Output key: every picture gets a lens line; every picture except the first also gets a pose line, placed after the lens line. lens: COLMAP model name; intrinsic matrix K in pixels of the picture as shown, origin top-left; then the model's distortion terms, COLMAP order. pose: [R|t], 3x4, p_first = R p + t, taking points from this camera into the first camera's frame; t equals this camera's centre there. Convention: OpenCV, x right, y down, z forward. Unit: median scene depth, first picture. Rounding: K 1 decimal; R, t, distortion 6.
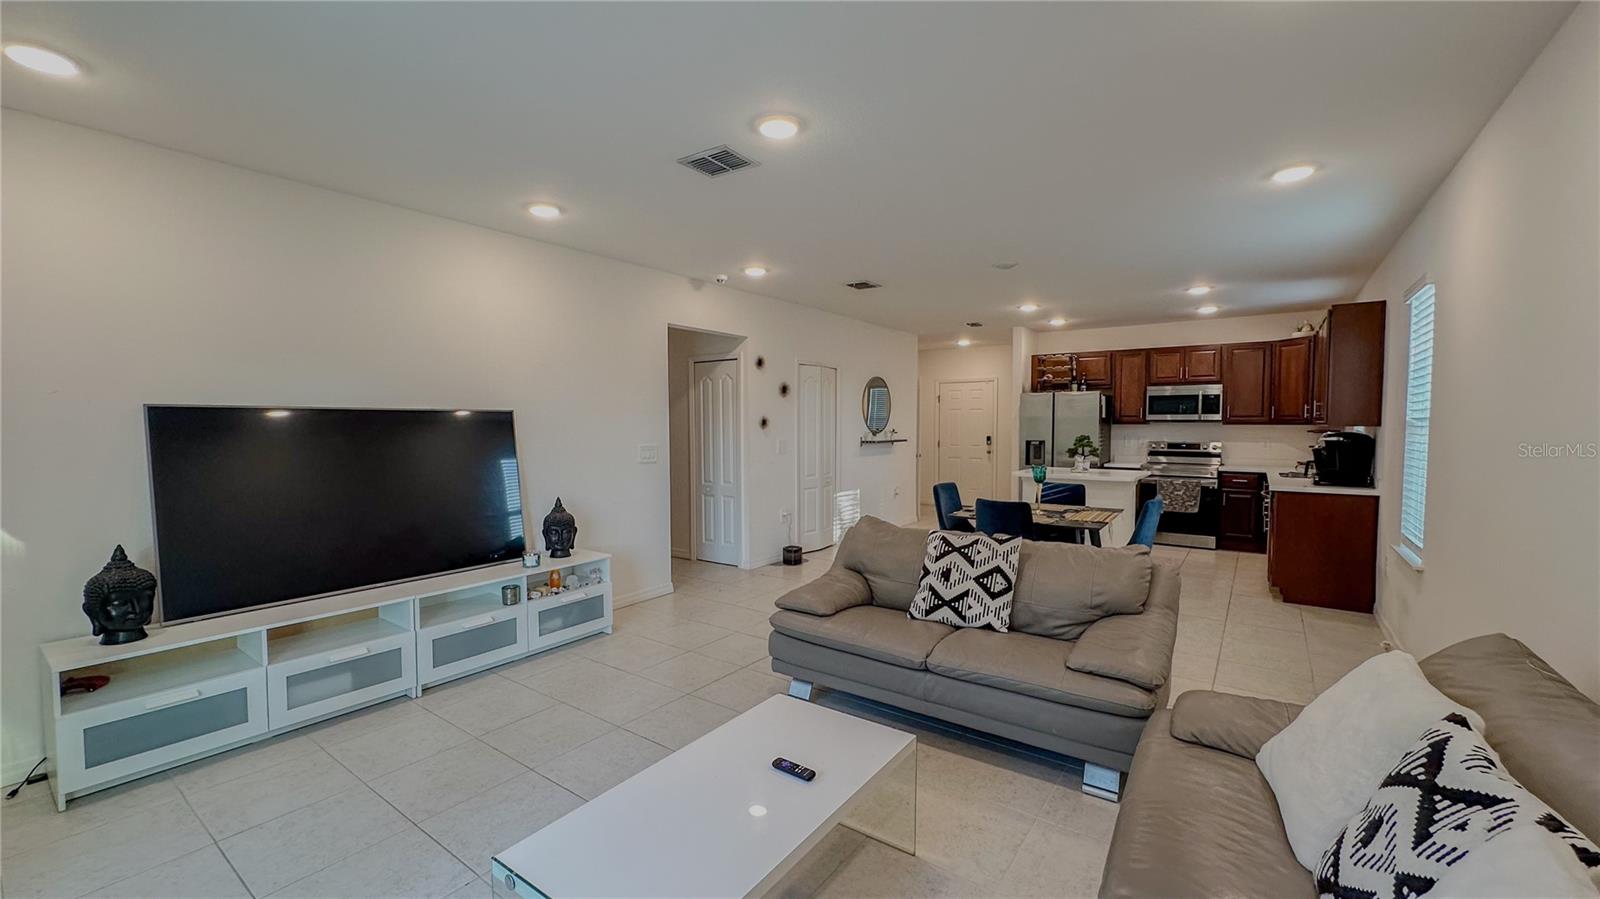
lens RADIAL K [[633.3, 0, 796.6], [0, 633.3, 452.7], [0, 0, 1]] dist [-0.005878, 0.000057]
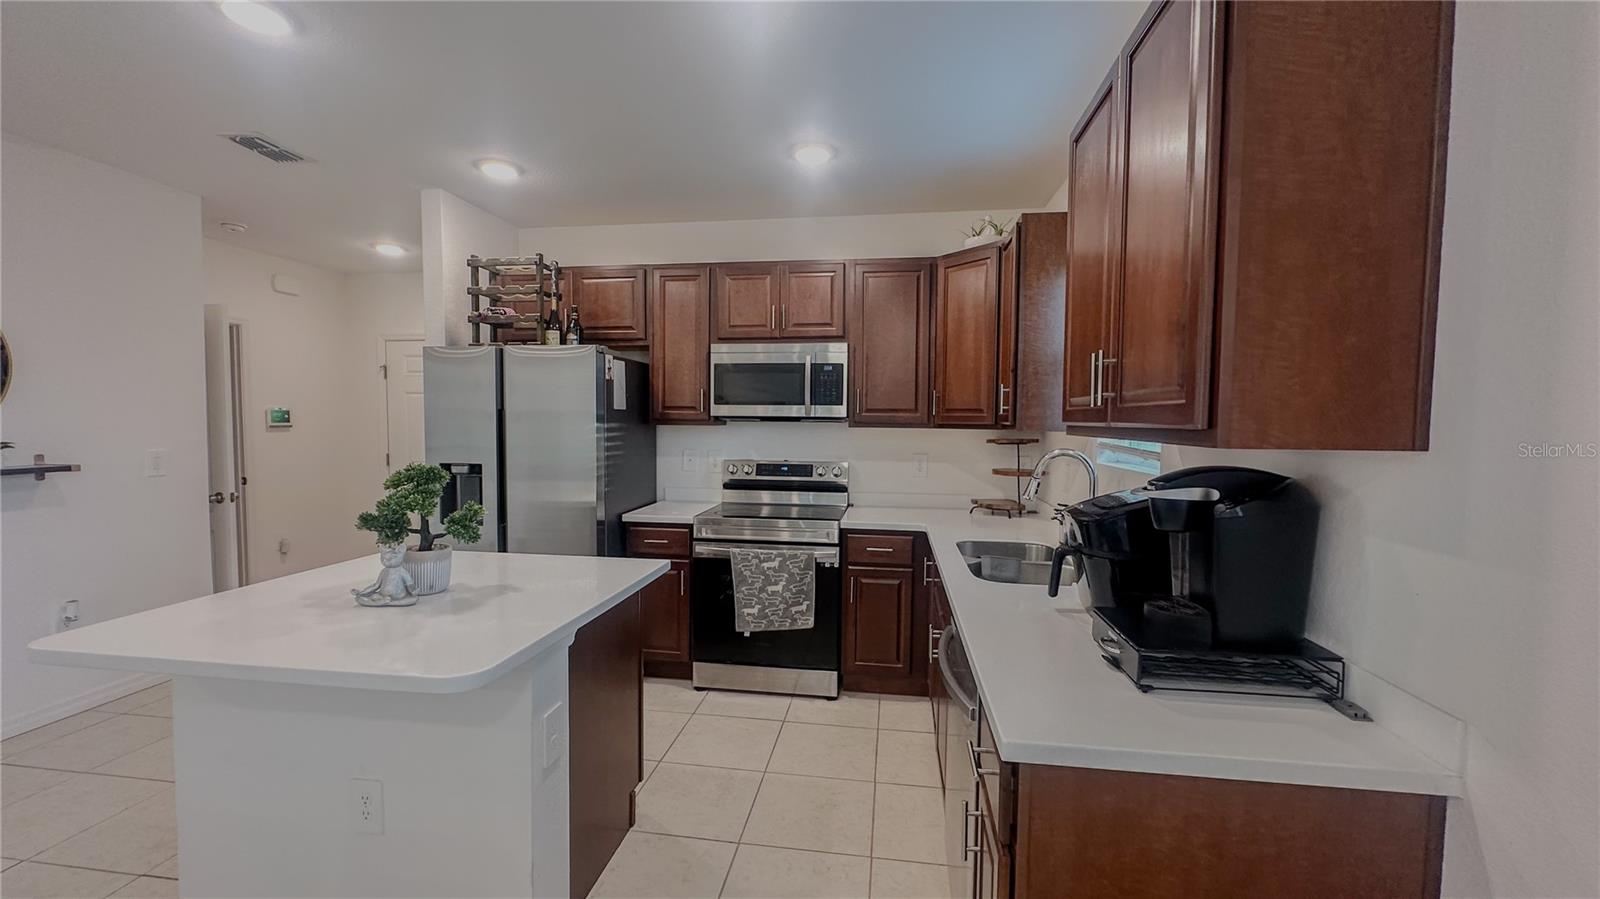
lens RADIAL K [[633.3, 0, 799.9], [0, 633.3, 450.8], [0, 0, 1]] dist [-0.005878, 0.000057]
pose [[0.883501, -0.012415, 0.468264, 0.403873], [0.012016, 0.999920, 0.003840, -0.028083], [-0.468275, 0.002234, 0.883580, 0.574071]]
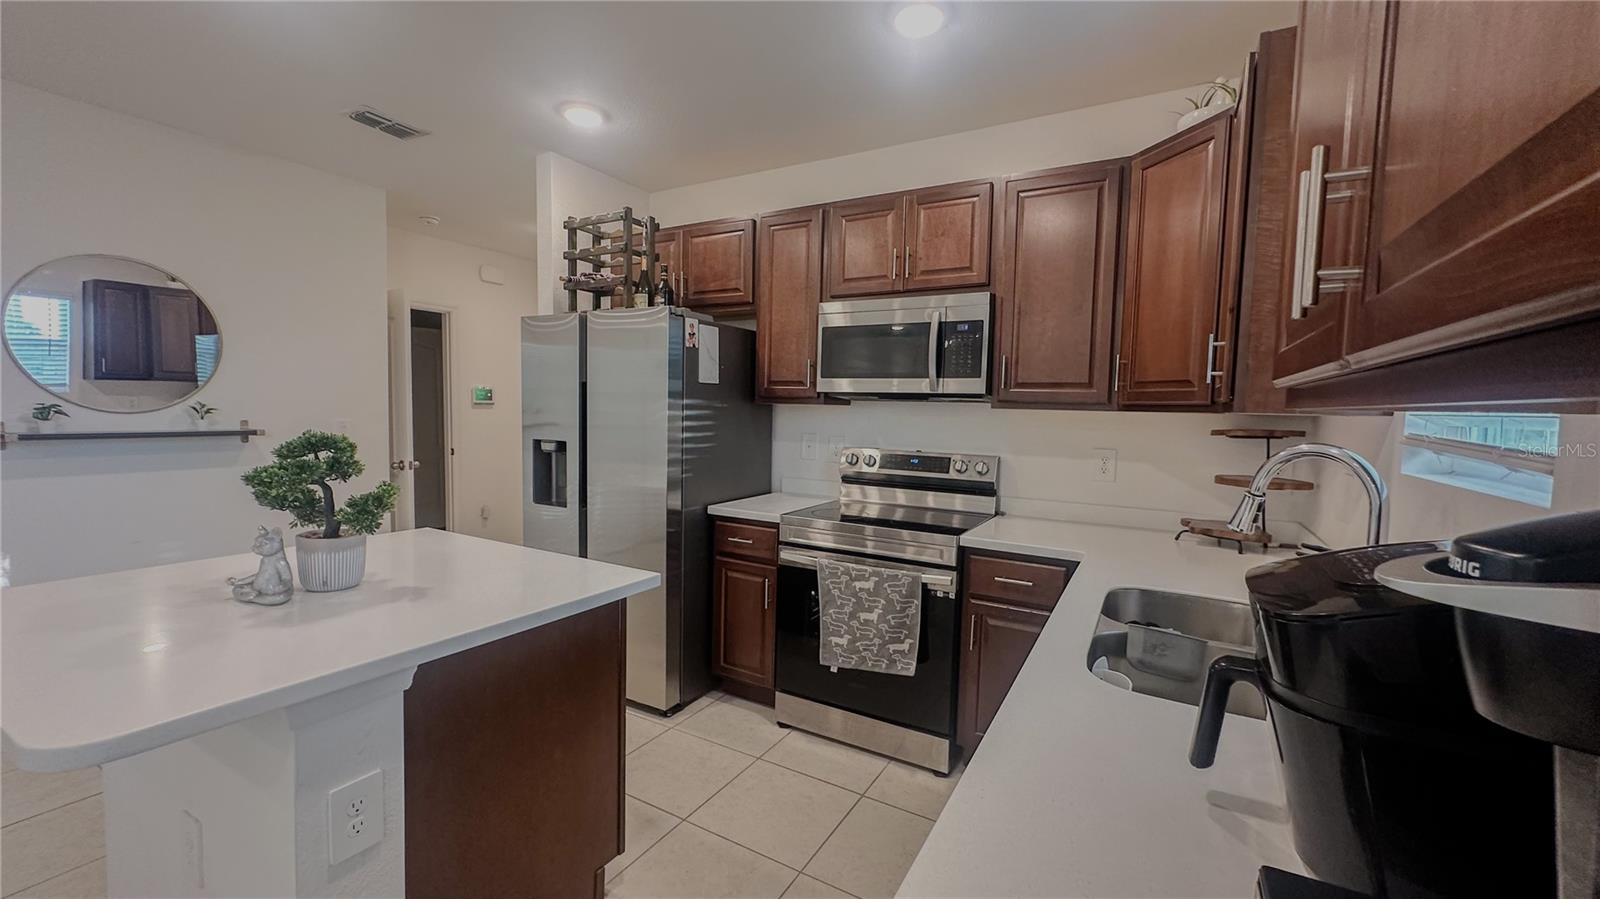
lens RADIAL K [[633.3, 0, 803.2], [0, 633.3, 451.4], [0, 0, 1]] dist [-0.005878, 0.000057]
pose [[0.993250, 0.017651, 0.114638, 0.516063], [-0.020099, 0.999593, 0.020228, -0.024678], [-0.114235, -0.022395, 0.993201, 0.641759]]
